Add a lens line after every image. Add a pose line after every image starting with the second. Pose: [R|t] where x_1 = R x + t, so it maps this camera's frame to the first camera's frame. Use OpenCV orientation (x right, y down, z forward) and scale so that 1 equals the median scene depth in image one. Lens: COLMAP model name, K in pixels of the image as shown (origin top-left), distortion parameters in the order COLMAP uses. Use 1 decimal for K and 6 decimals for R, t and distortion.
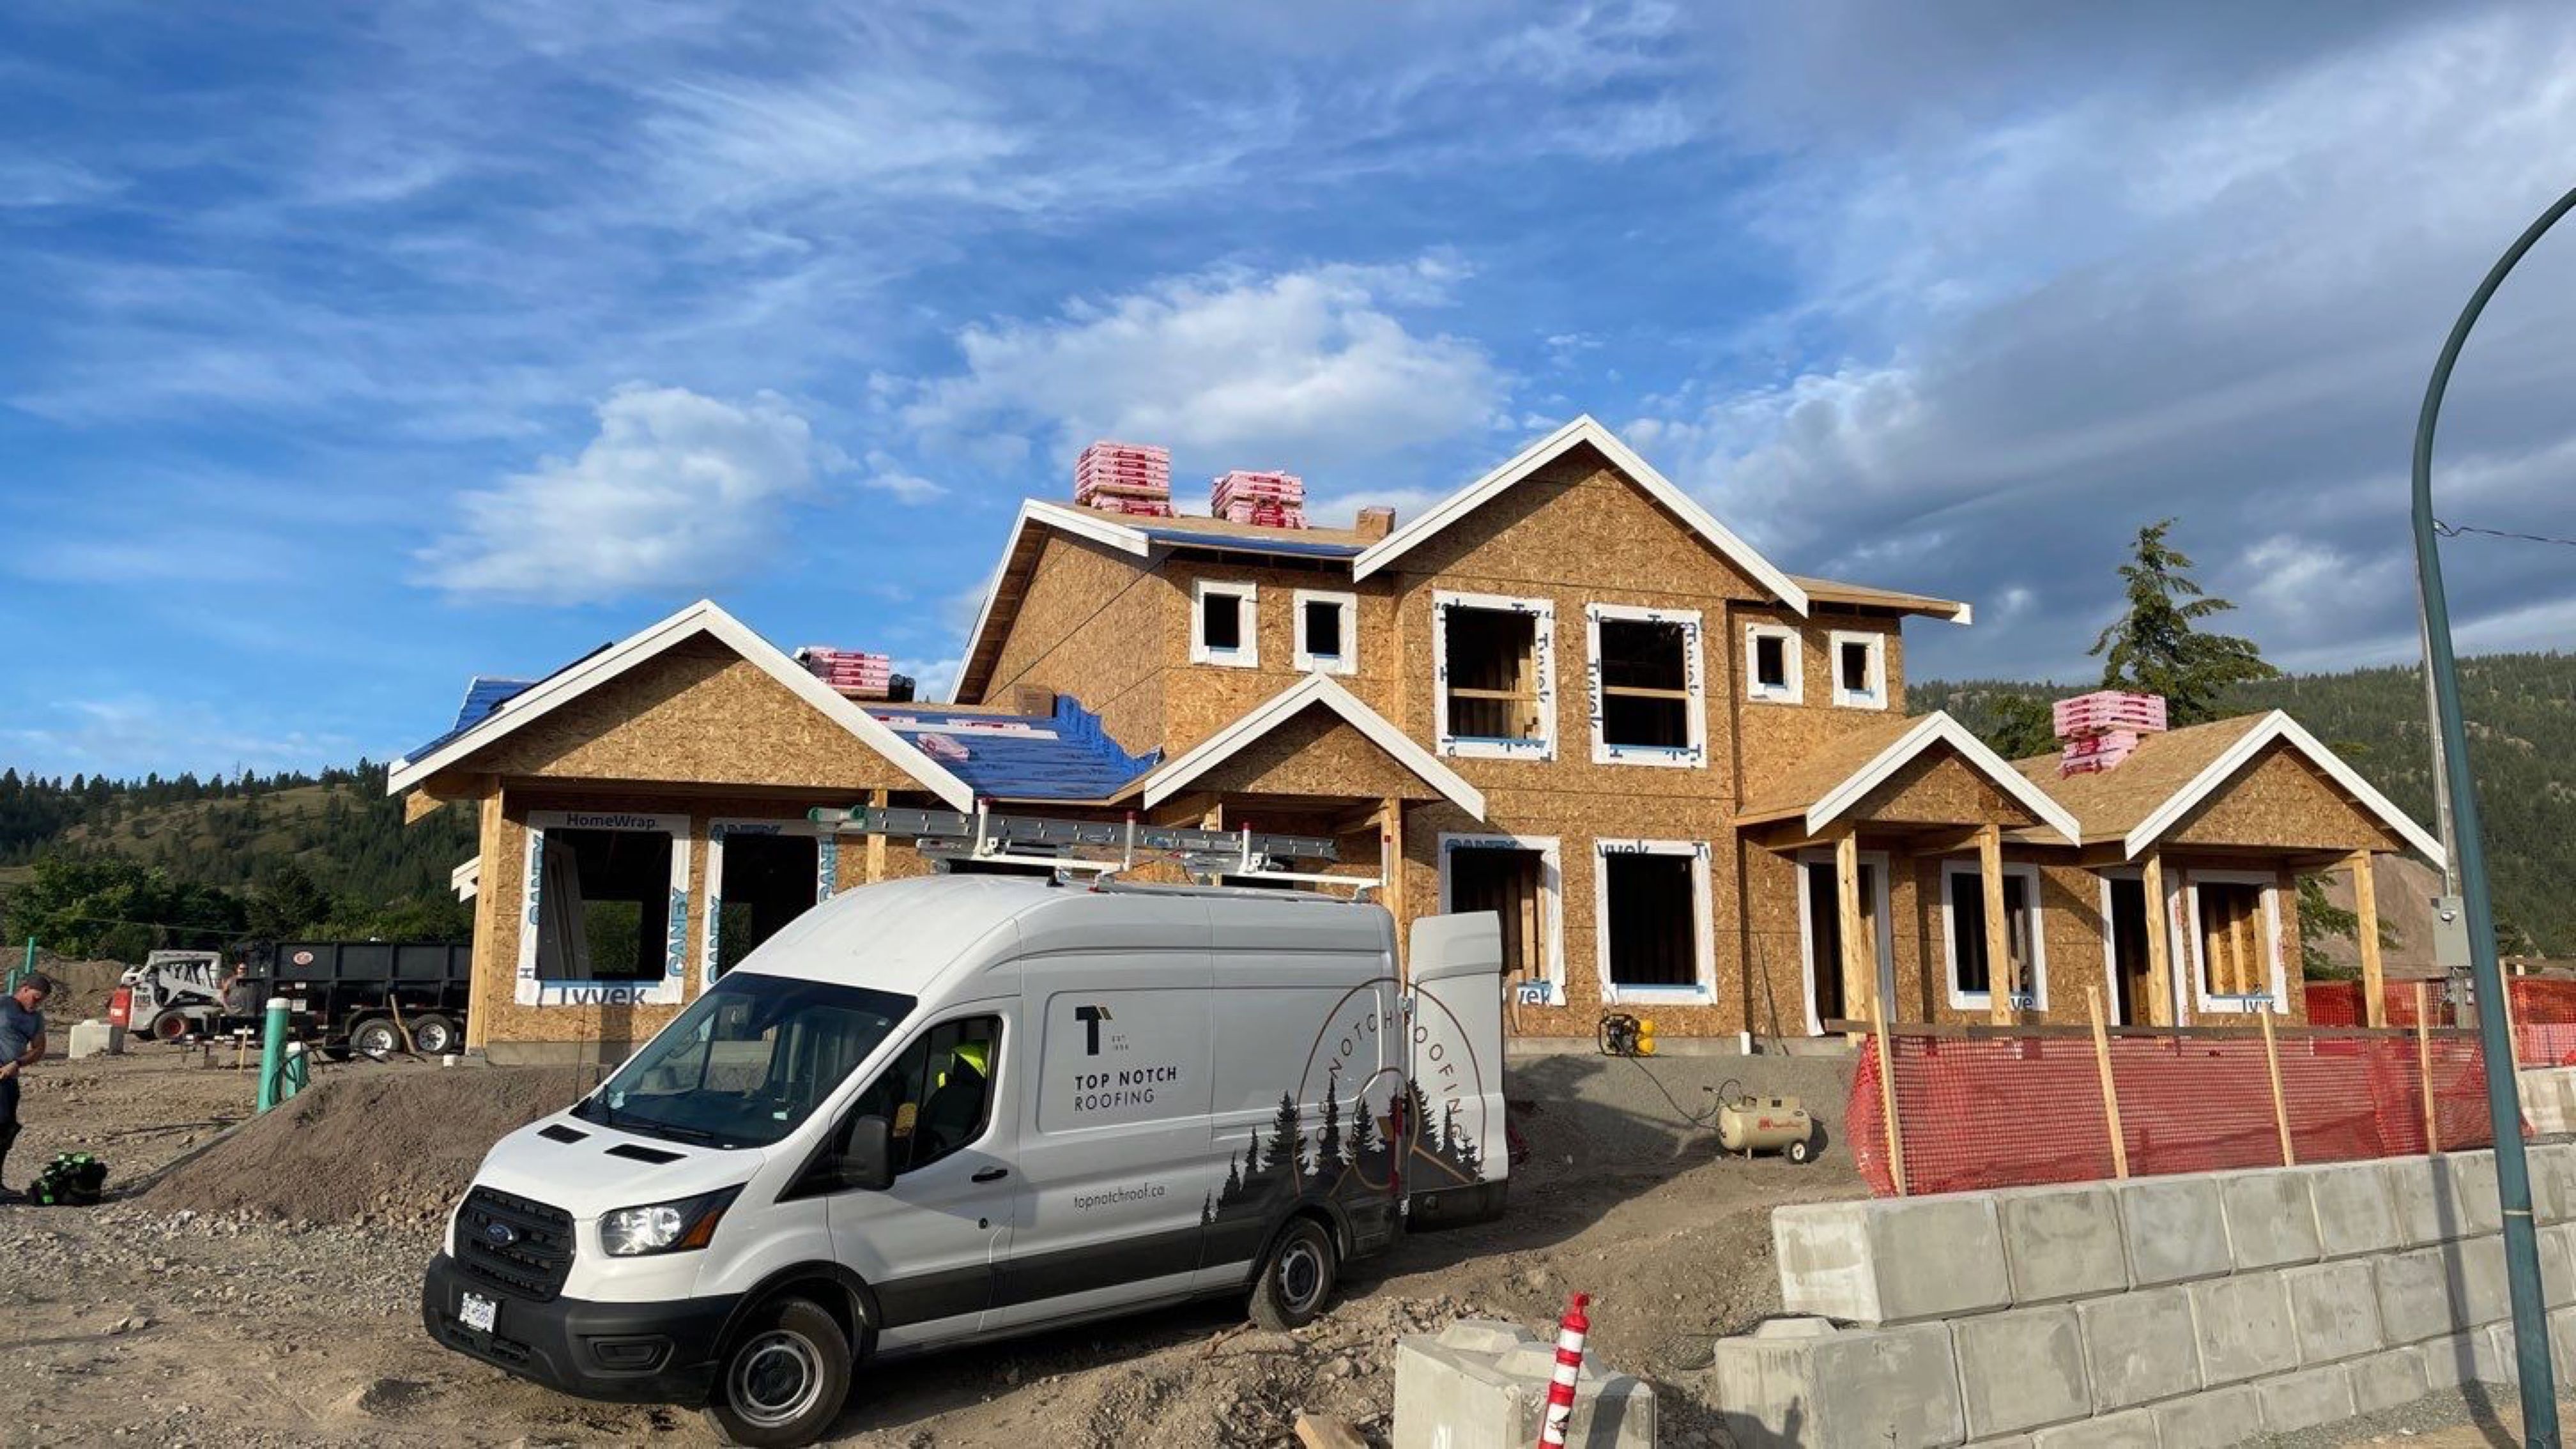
lens RADIAL K [[1906.5, 0, 1288.0], [0, 1906.5, 724.5], [0, 0, 1]] dist [0.062998, 0.001221]
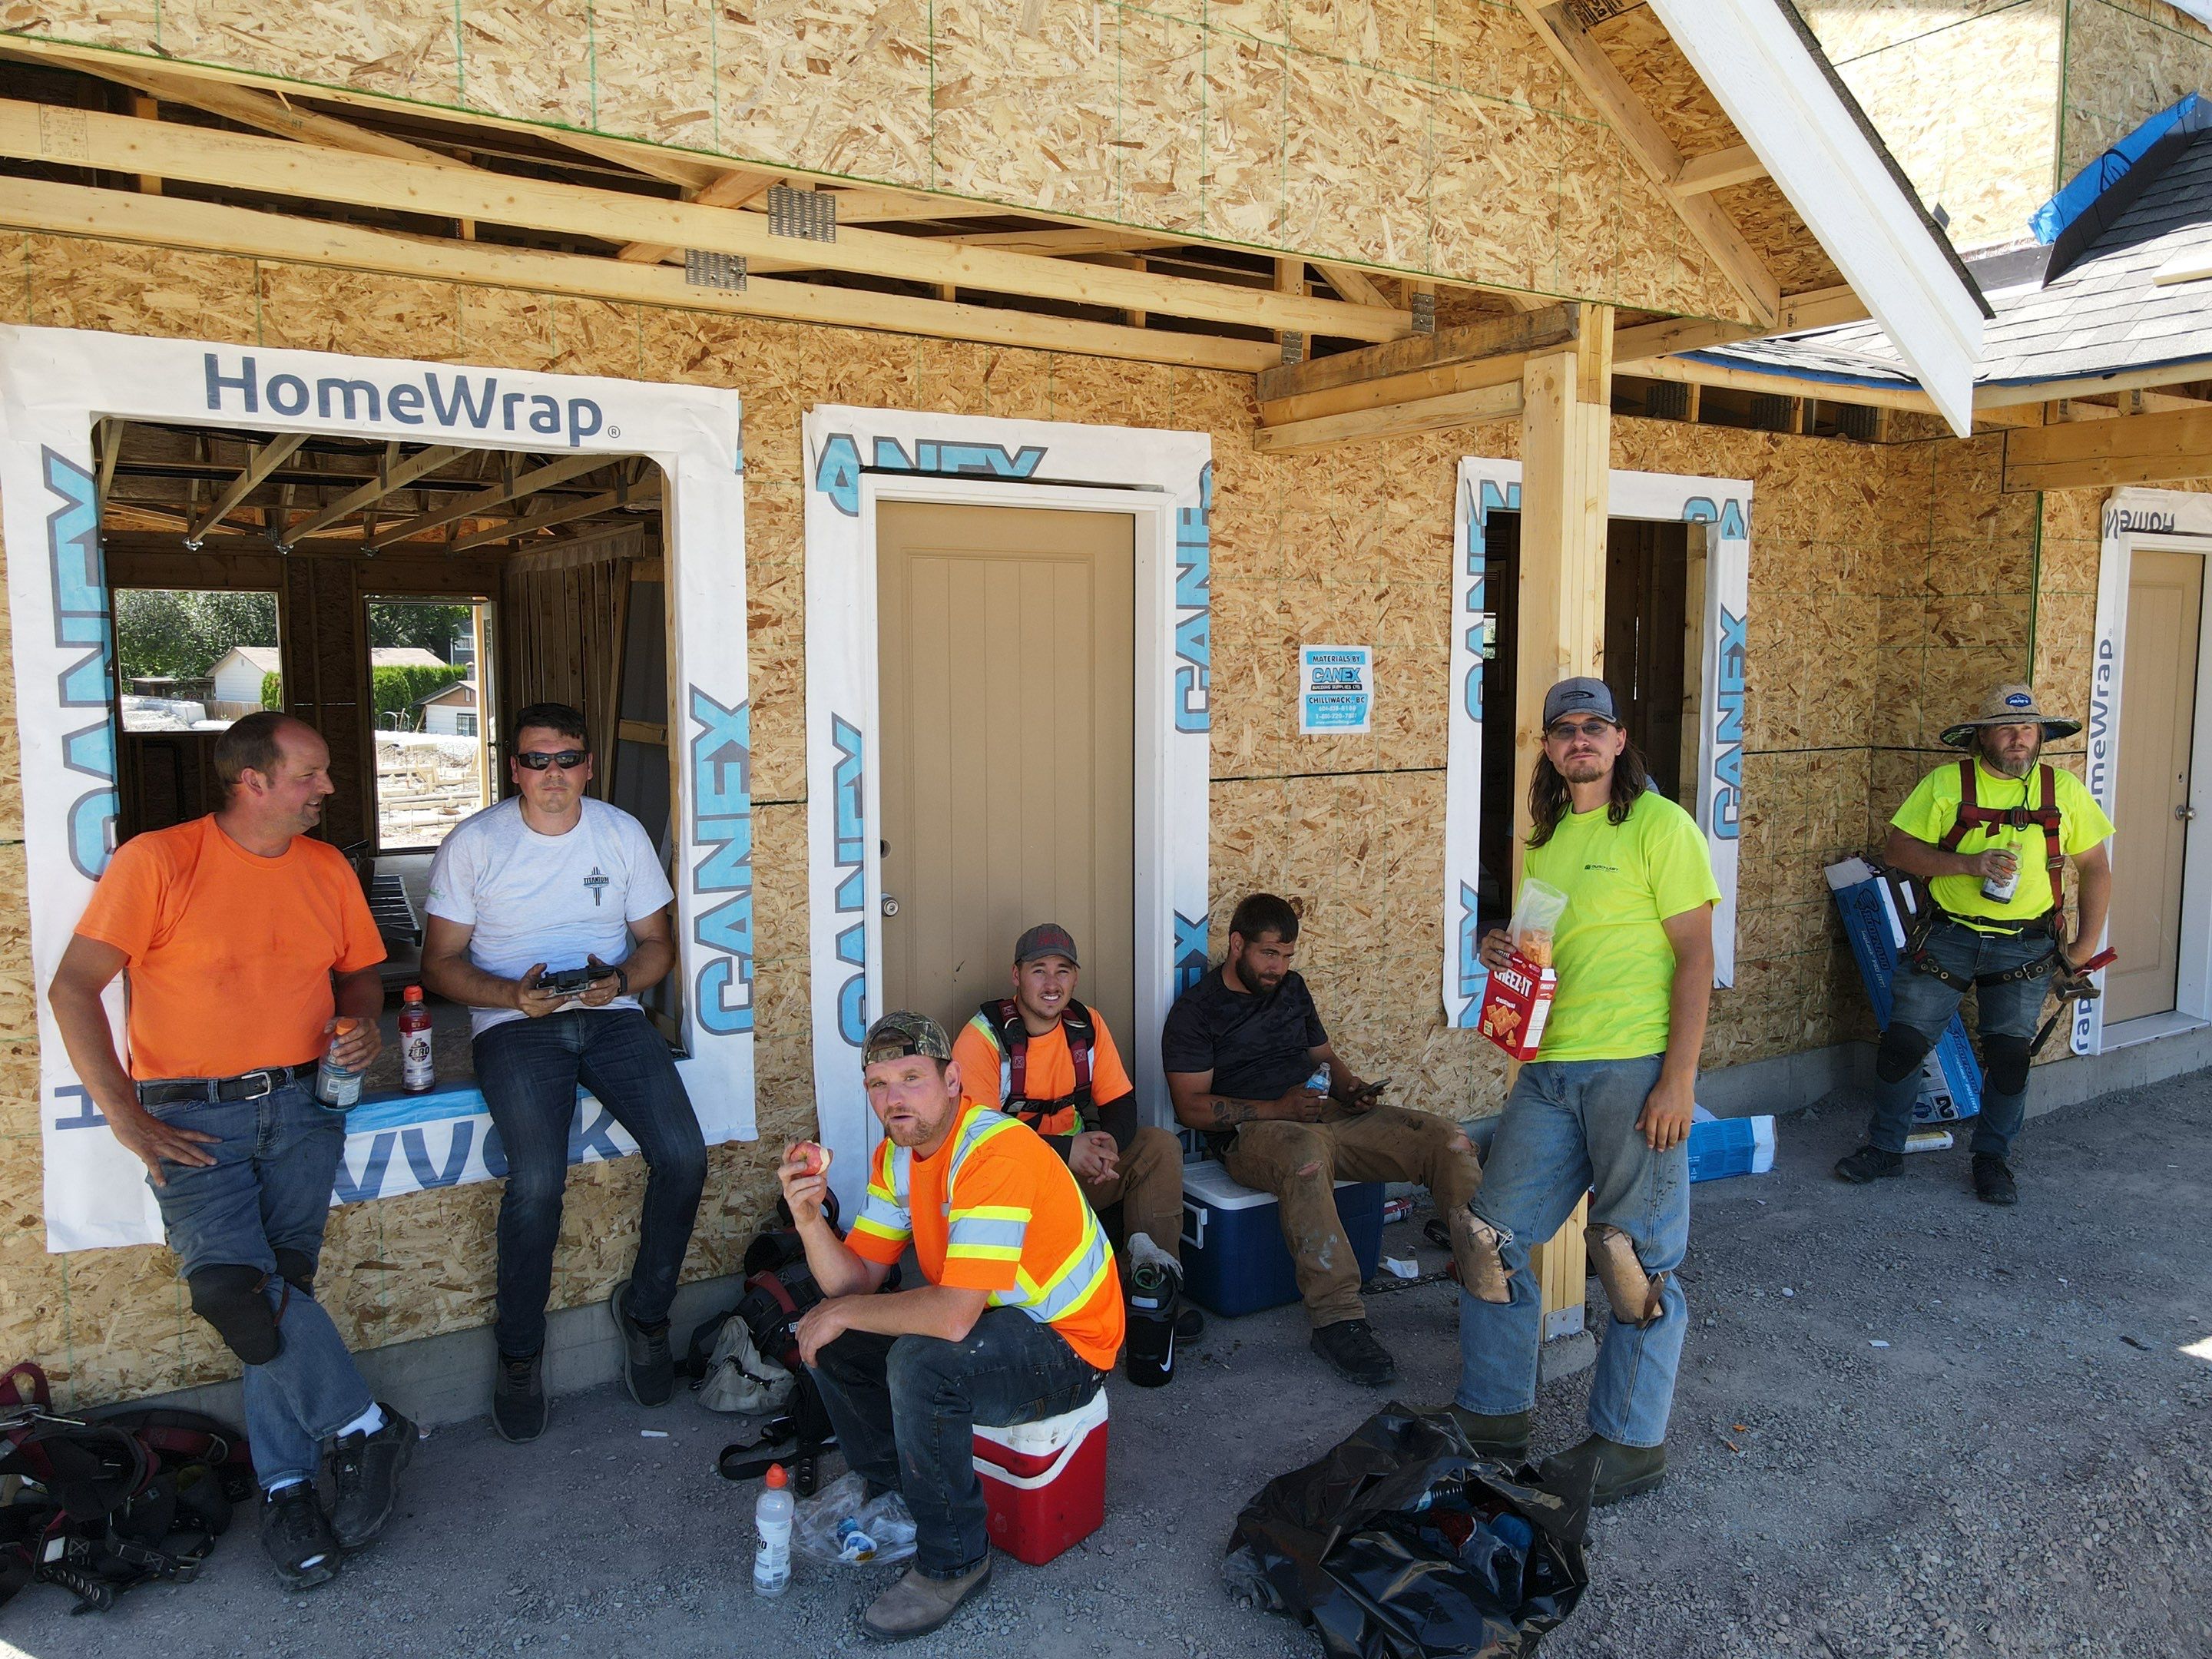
lens RADIAL K [[1642.6, 0, 1106.0], [0, 1642.6, 829.5], [0, 0, 1]] dist [0.006015, 0.008741]
pose [[0.977655, -0.014203, 0.209738, -0.271144], [-0.042460, 0.963810, 0.263187, 0.038547], [-0.205885, -0.266211, 0.941670, 0.680017]]
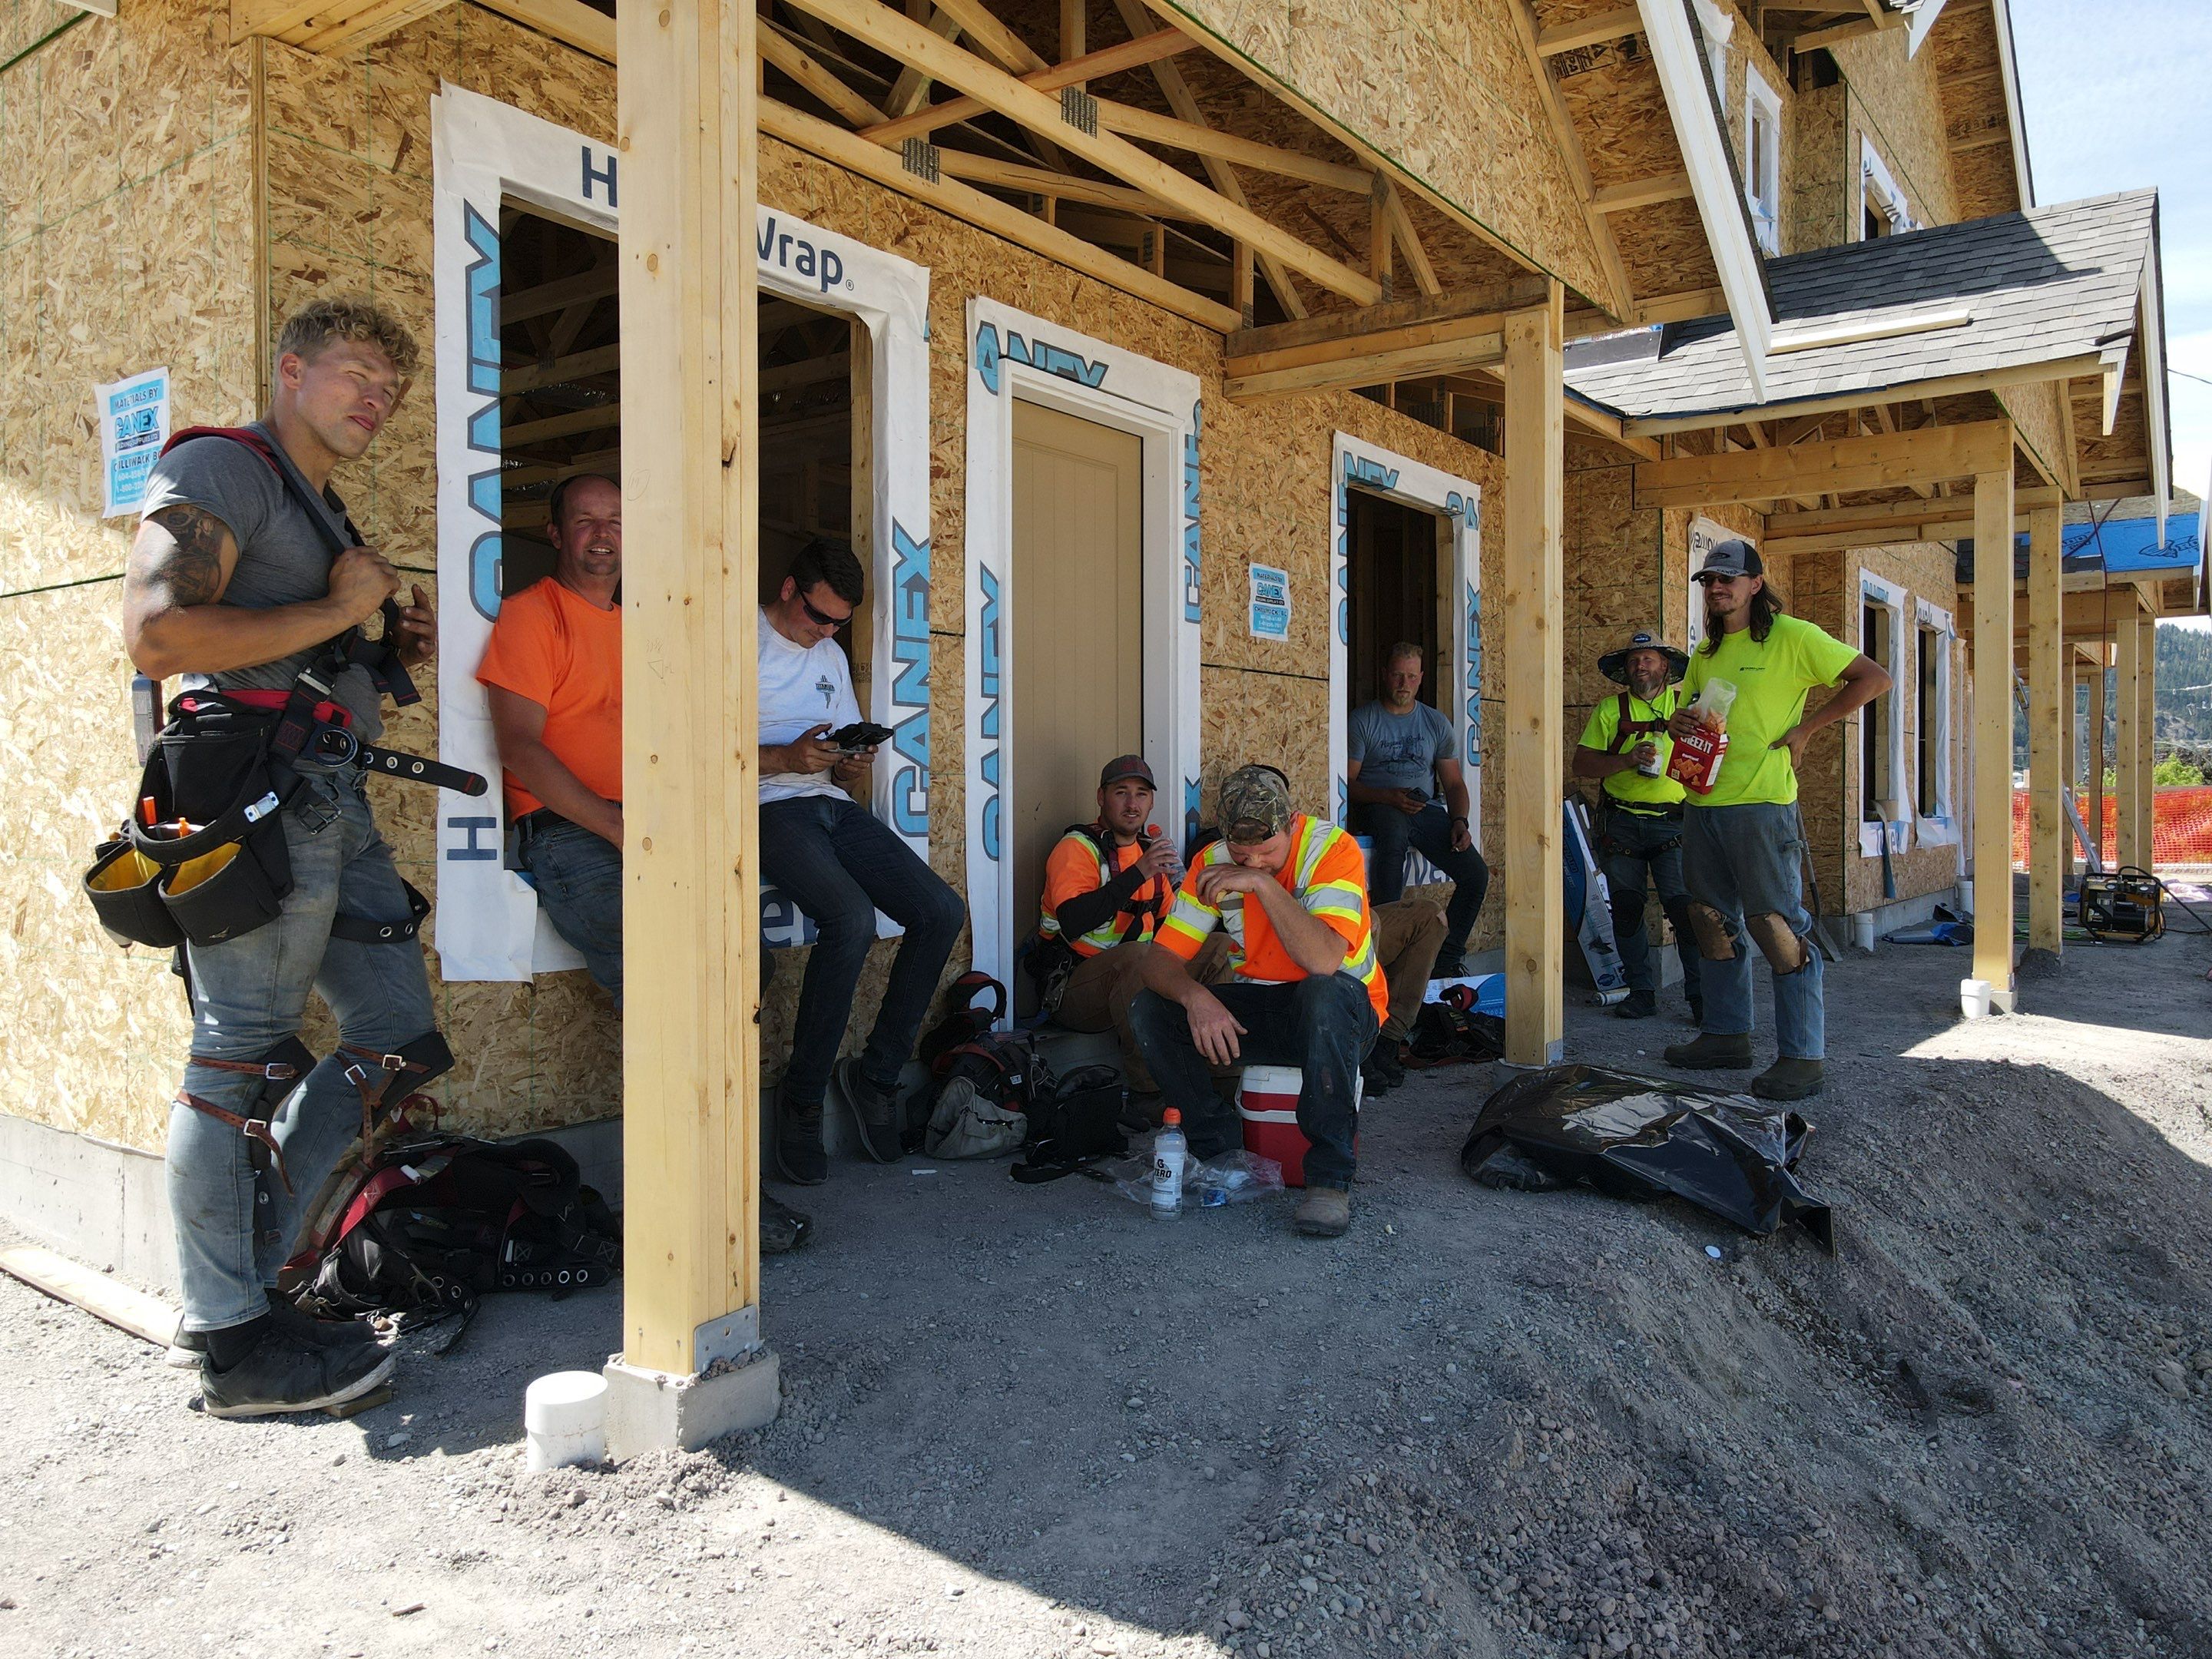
lens RADIAL K [[1625.4, 0, 1106.0], [0, 1625.4, 829.5], [0, 0, 1]] dist [0.003414, 0.005145]
pose [[0.829939, -0.002833, 0.557846, -0.370047], [-0.099253, 0.983282, 0.152658, 0.078024], [-0.548953, -0.182065, 0.815784, 0.678205]]
